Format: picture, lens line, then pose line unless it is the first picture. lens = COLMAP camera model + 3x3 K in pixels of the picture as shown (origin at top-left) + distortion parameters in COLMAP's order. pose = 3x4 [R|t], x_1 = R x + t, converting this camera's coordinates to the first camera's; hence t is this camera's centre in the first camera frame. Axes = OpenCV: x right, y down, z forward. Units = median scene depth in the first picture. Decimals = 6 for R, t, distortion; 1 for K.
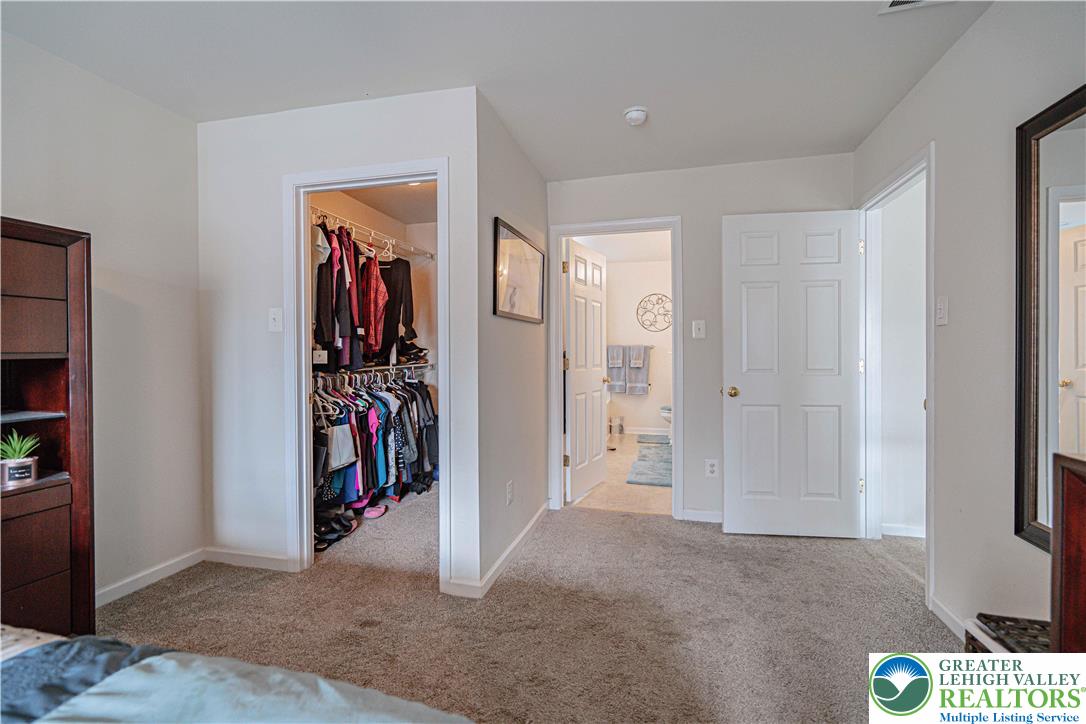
lens RADIAL K [[494.4, 0, 541.1], [0, 494.4, 357.5], [0, 0, 1]] dist [-0.009304, 0.004750]
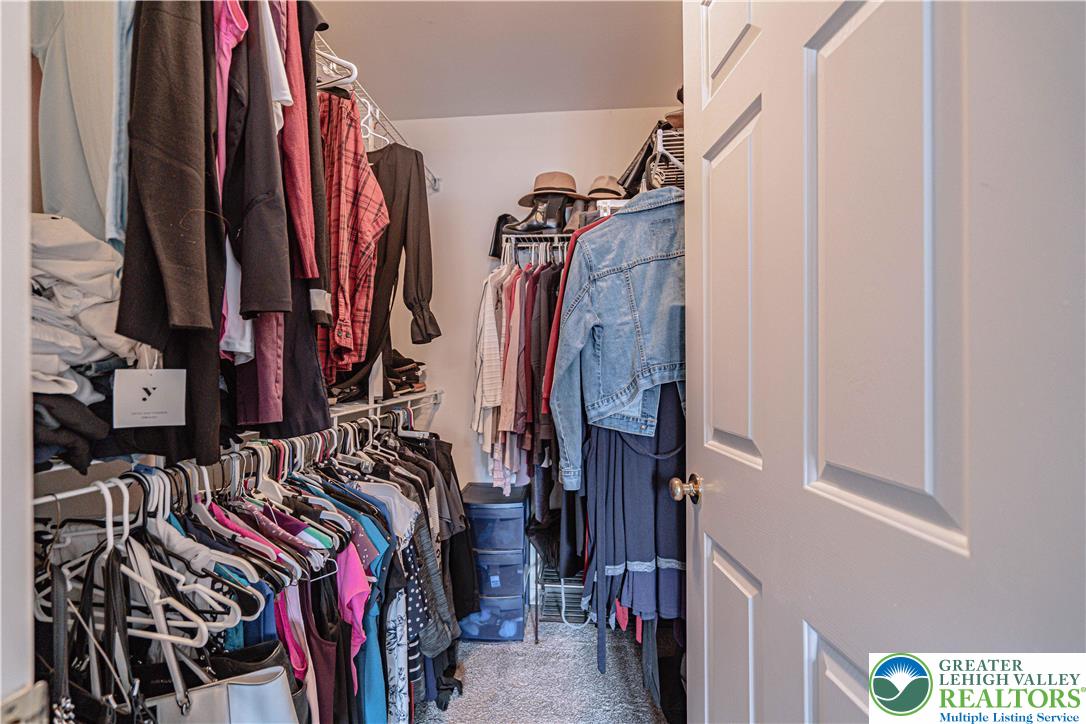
lens RADIAL K [[494.4, 0, 544.9], [0, 494.4, 365.9], [0, 0, 1]] dist [-0.009304, 0.004750]
pose [[0.985132, -0.001881, 0.171787, -0.271720], [0.004021, 0.999919, -0.012107, -0.010518], [-0.171750, 0.012617, 0.985060, 0.658413]]
